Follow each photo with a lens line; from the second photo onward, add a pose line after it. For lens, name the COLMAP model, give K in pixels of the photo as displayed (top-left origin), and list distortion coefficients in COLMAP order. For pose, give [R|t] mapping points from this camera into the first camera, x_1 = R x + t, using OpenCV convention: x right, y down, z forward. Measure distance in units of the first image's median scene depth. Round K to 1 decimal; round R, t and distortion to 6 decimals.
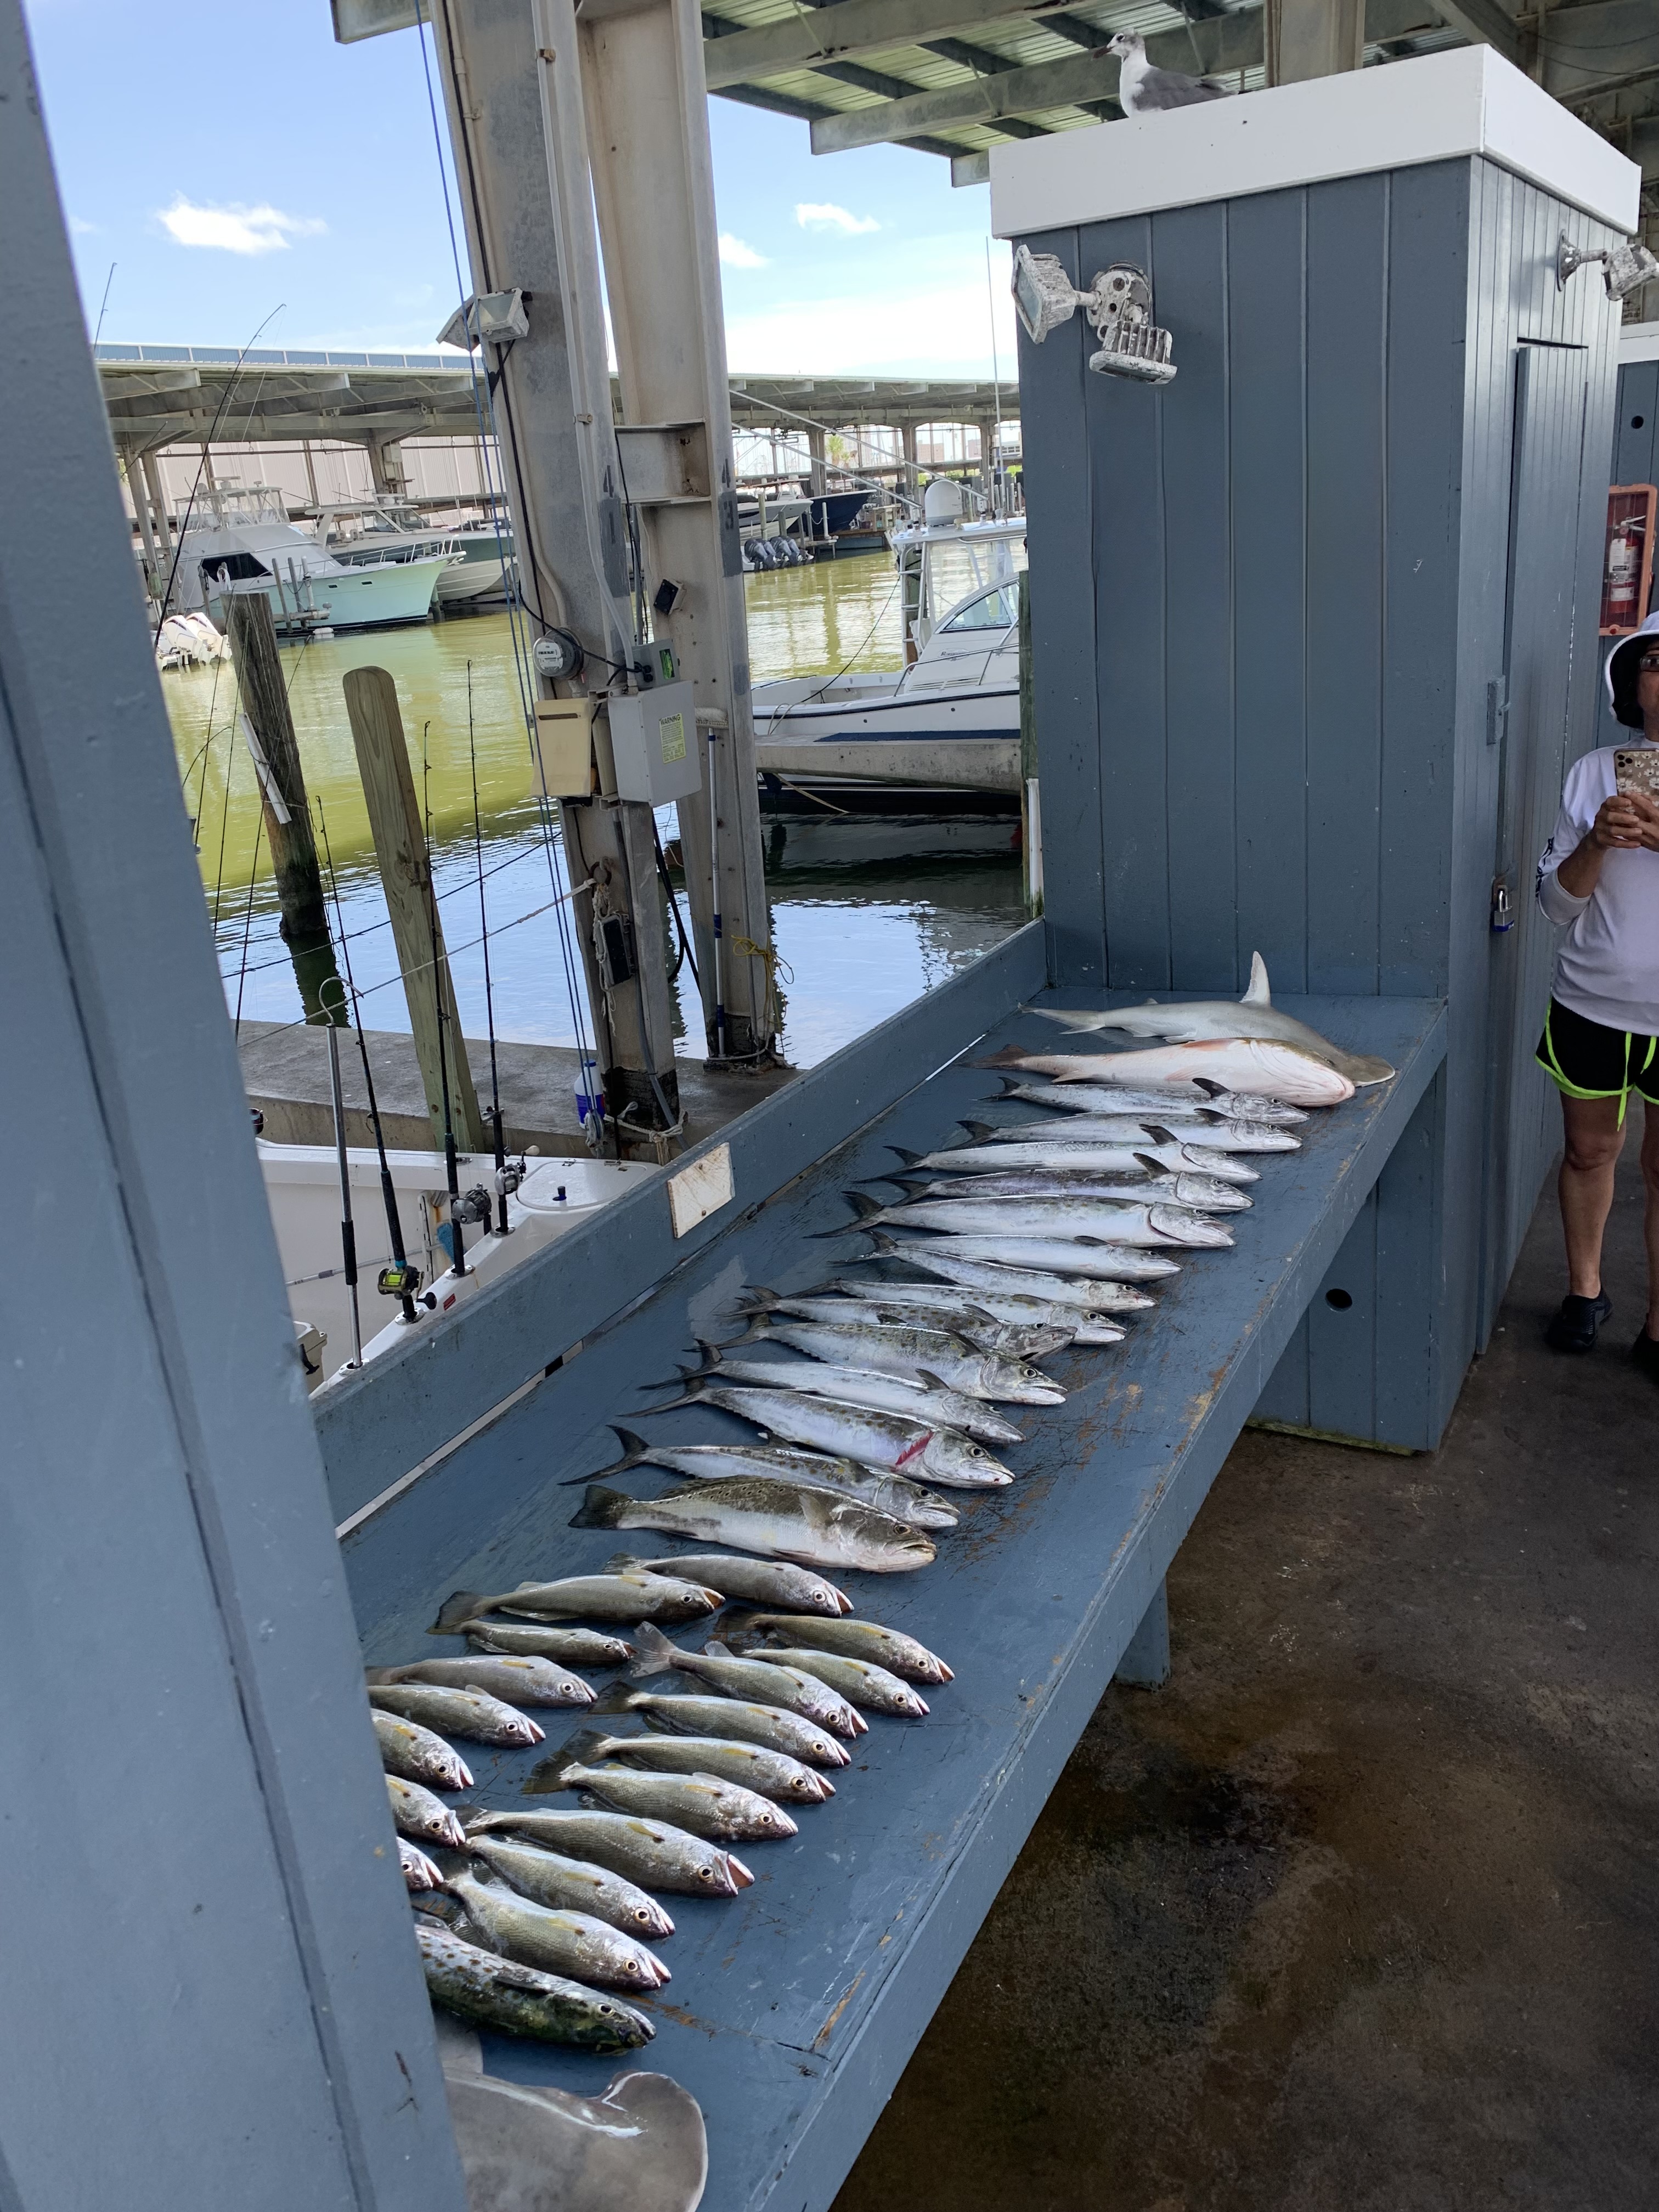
lens RADIAL K [[1688.3, 0, 830.0], [0, 1688.3, 1126.3], [0, 0, 1]] dist [0.014878, -0.006587]
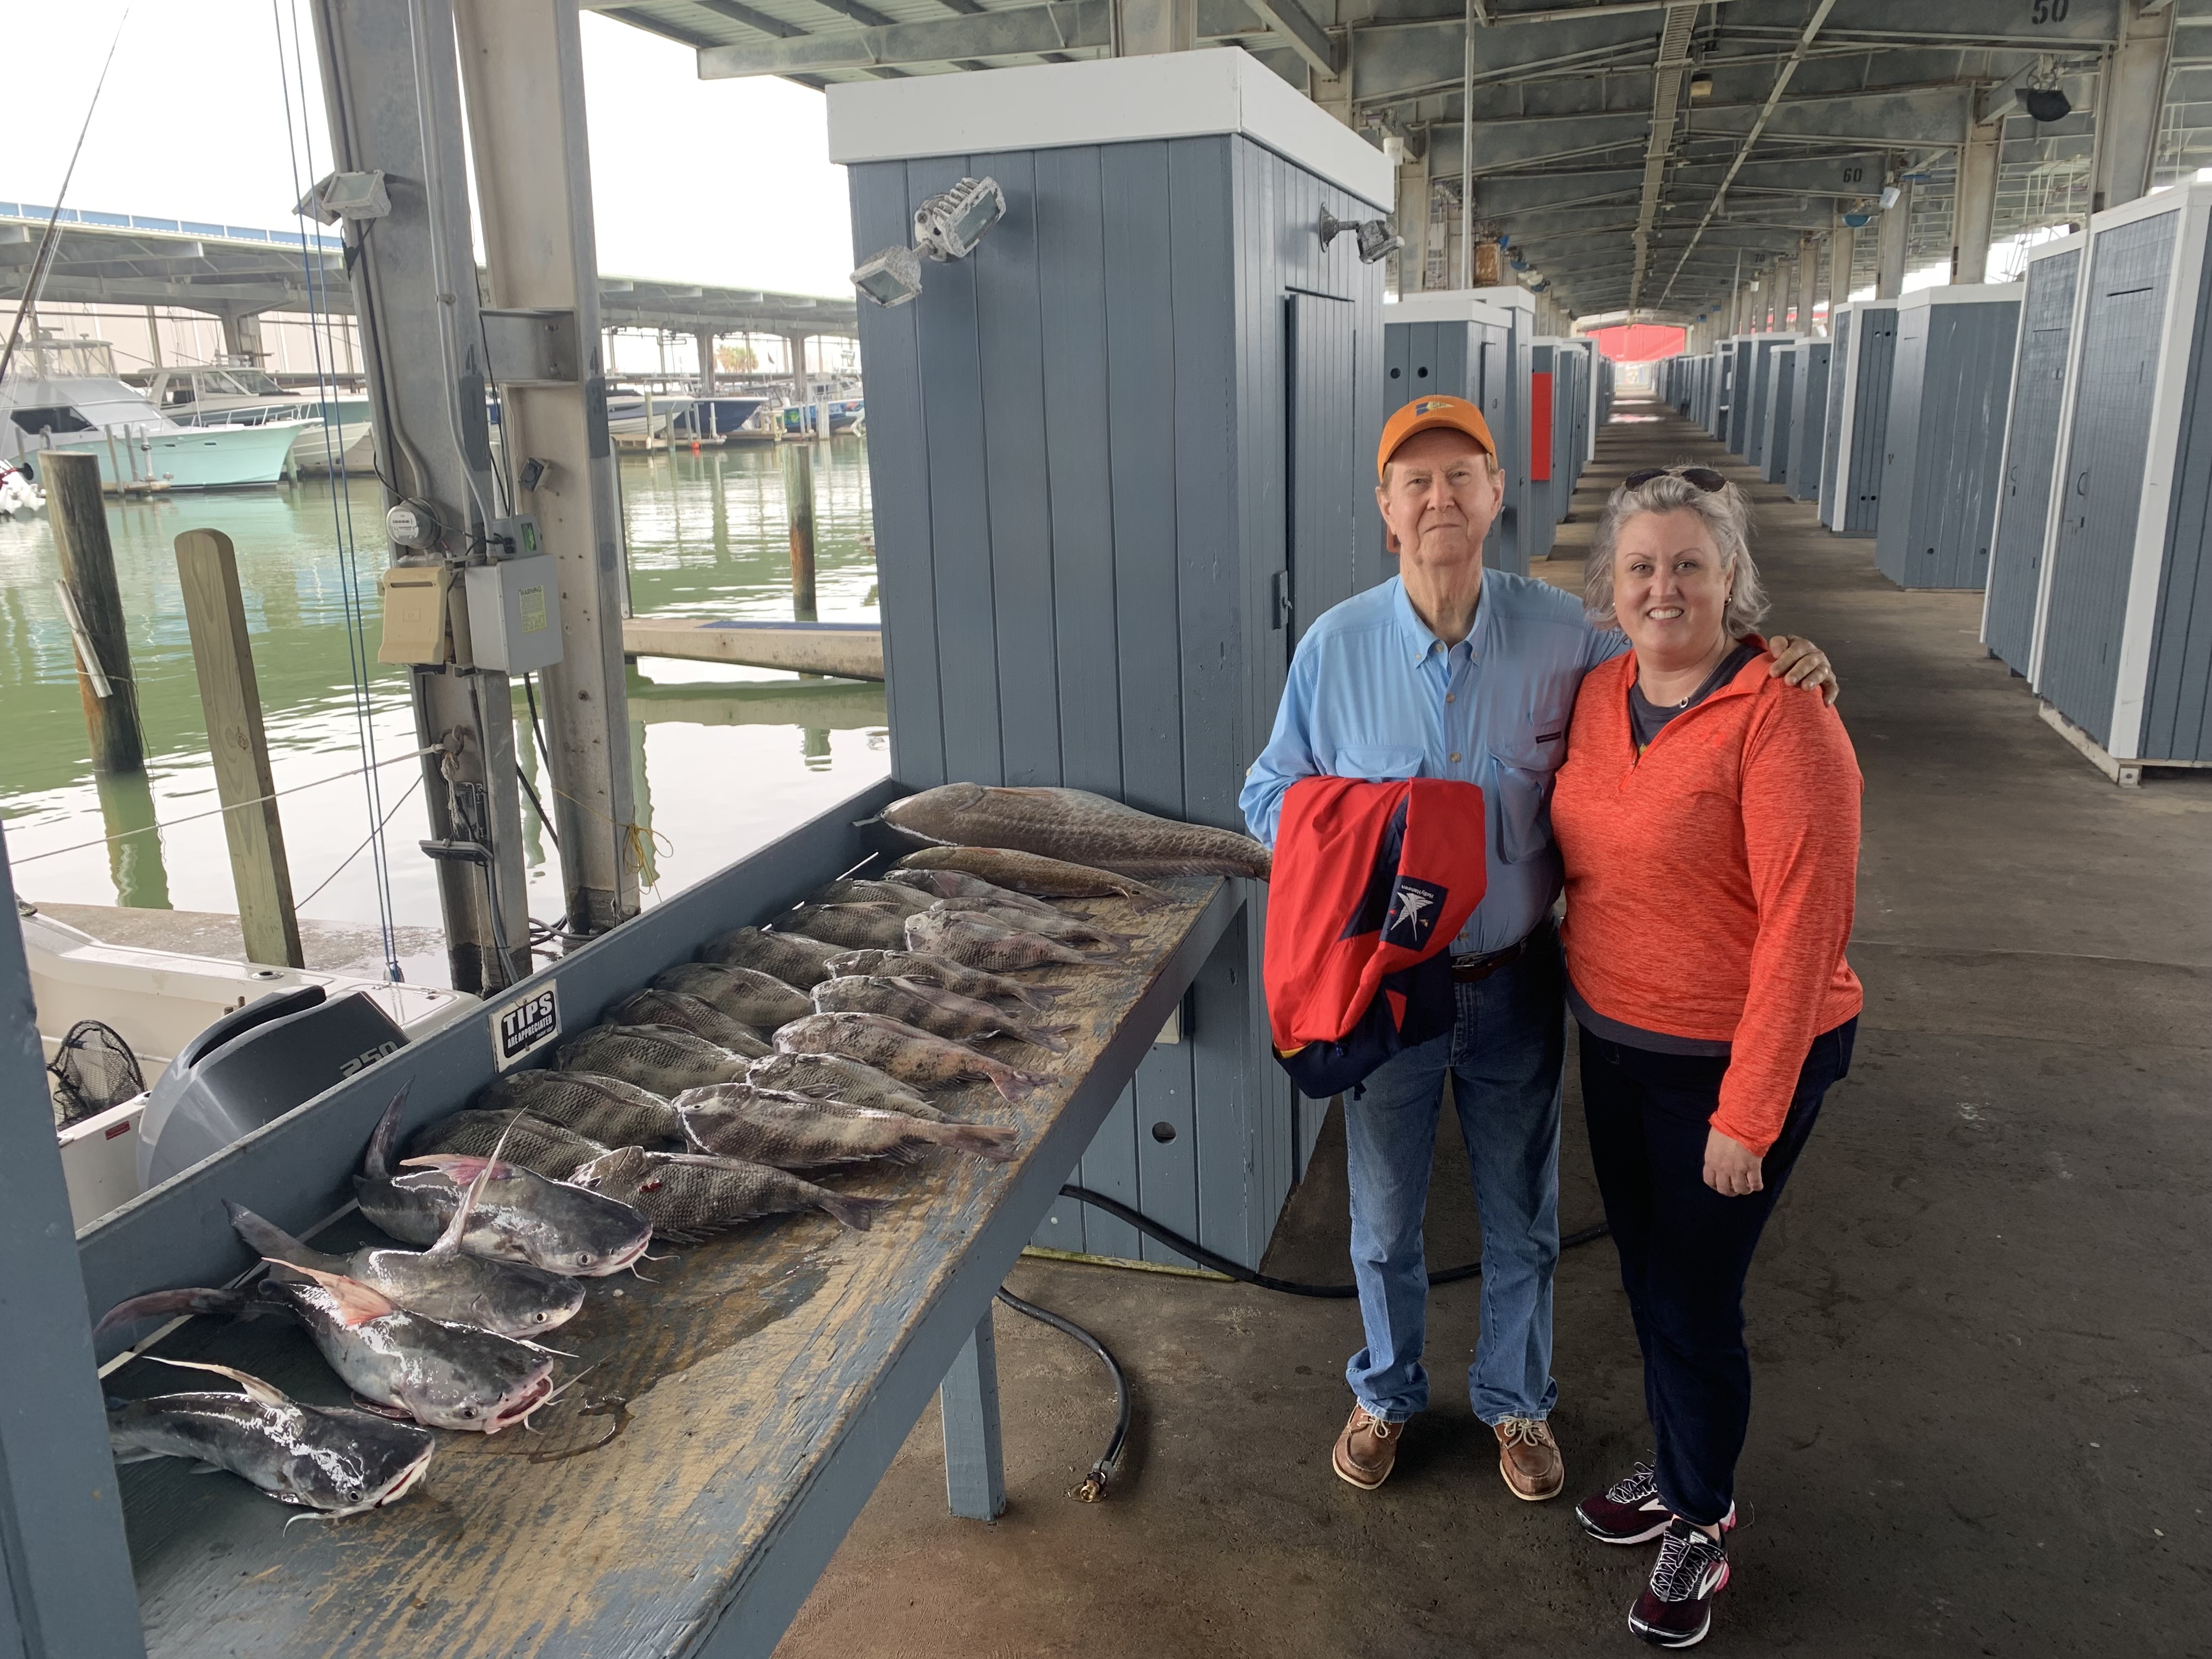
lens RADIAL K [[1688.3, 0, 1095.5], [0, 1688.3, 814.7], [0, 0, 1]] dist [0.014878, -0.006587]
pose [[0.975856, 0.006364, 0.218321, 0.012611], [0.020064, 0.992737, -0.118622, 0.015021], [-0.217491, 0.120139, 0.968641, -0.026031]]
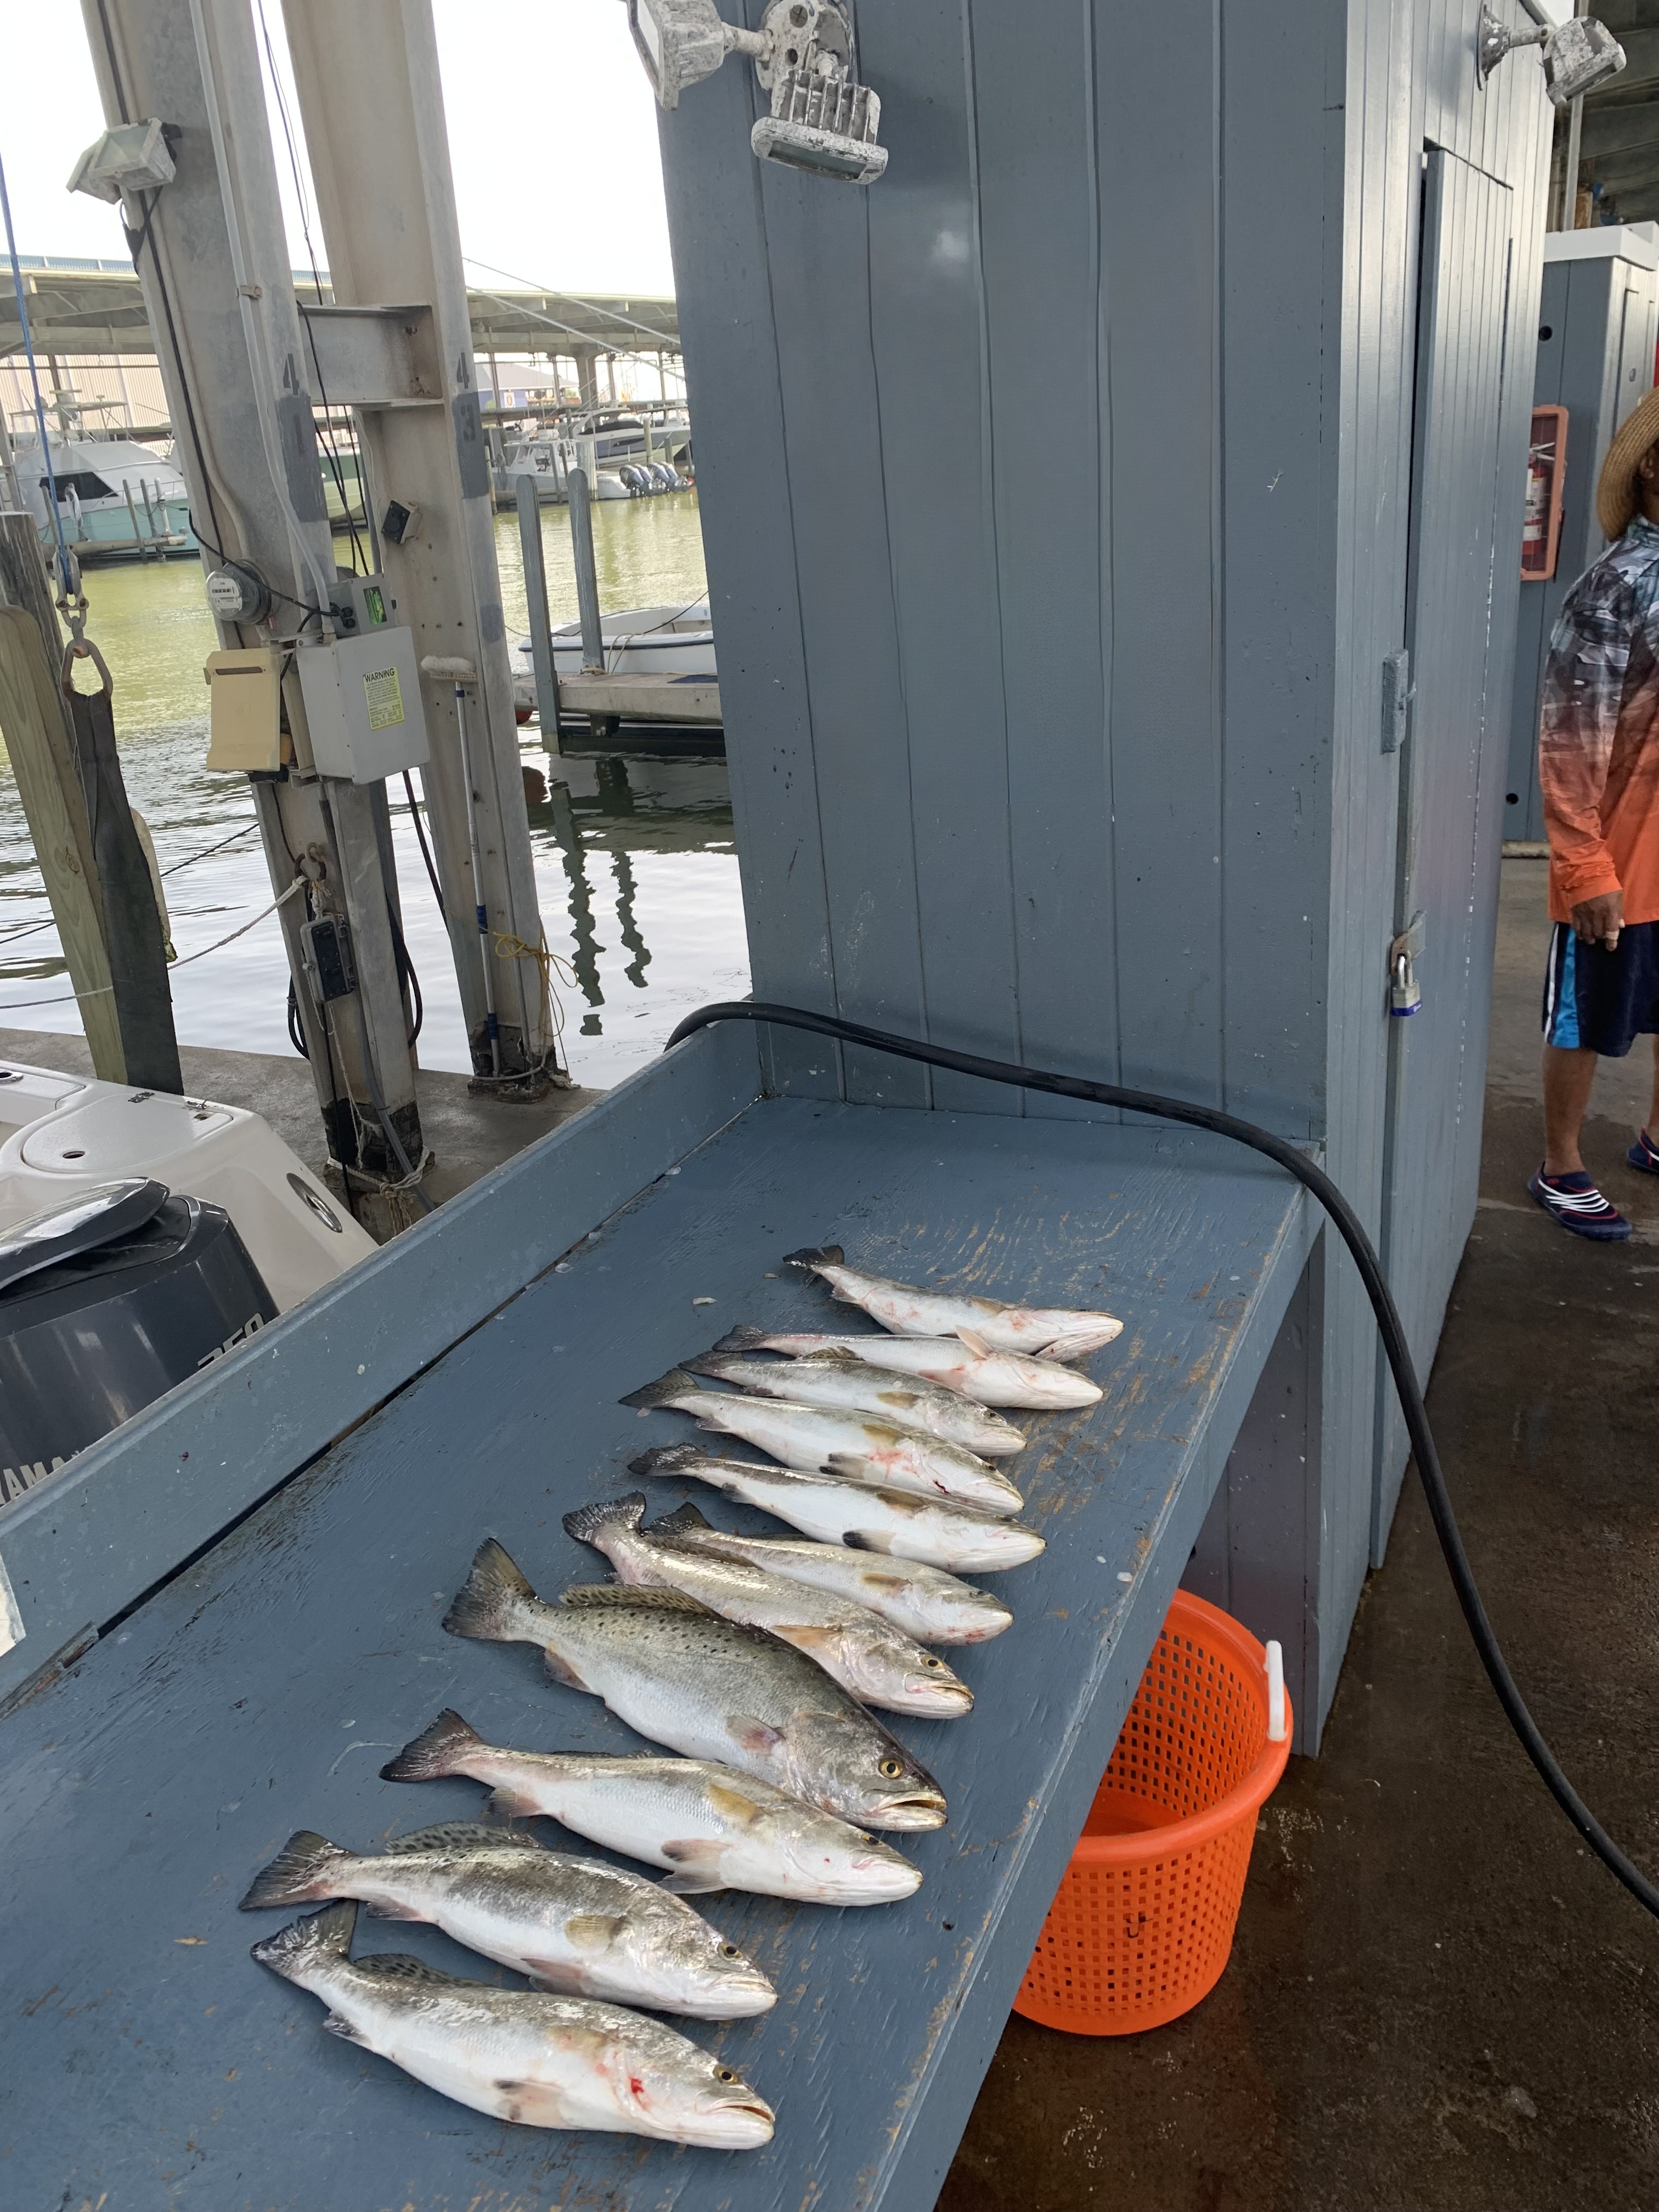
lens RADIAL K [[1688.3, 0, 846.1], [0, 1688.3, 1089.6], [0, 0, 1]] dist [0.014878, -0.006587]
pose [[0.997748, -0.011047, 0.066158, 0.064104], [0.009907, 0.999797, 0.017527, -0.052162], [-0.066338, -0.016833, 0.997655, 0.168411]]
